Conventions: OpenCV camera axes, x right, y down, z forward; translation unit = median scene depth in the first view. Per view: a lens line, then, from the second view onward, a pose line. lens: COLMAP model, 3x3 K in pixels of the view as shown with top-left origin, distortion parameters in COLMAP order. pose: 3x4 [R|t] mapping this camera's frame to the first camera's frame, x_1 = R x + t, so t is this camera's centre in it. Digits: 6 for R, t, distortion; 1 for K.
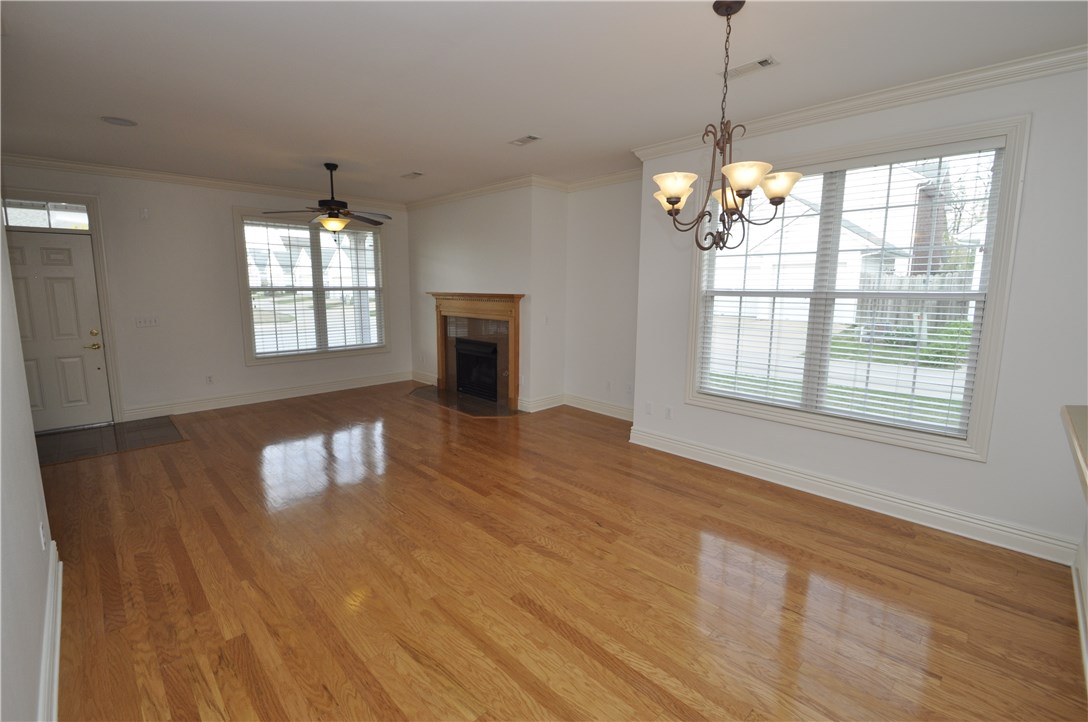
lens RADIAL K [[474.7, 0, 542.1], [0, 474.7, 357.7], [0, 0, 1]] dist [0.000010, -0.000084]
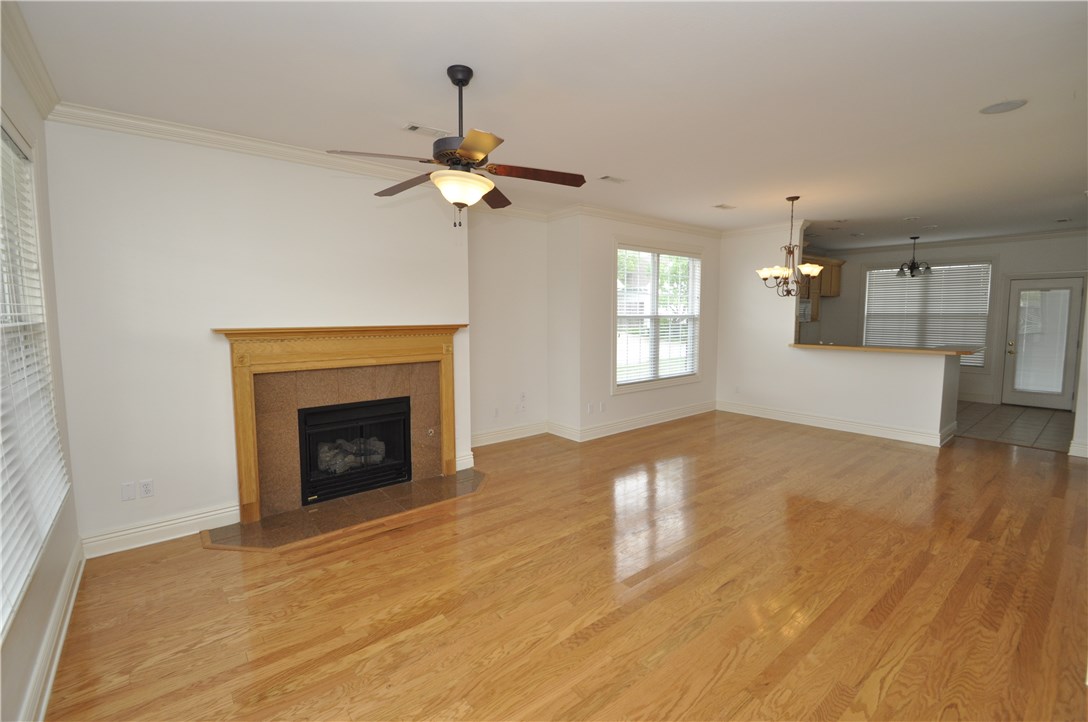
lens RADIAL K [[474.7, 0, 541.6], [0, 474.7, 355.4], [0, 0, 1]] dist [0.000010, -0.000084]
pose [[0.089460, -0.097748, 0.991182, -1.667757], [0.150023, 0.985141, 0.083612, -0.258129], [-0.984627, 0.141220, 0.102795, 1.589789]]
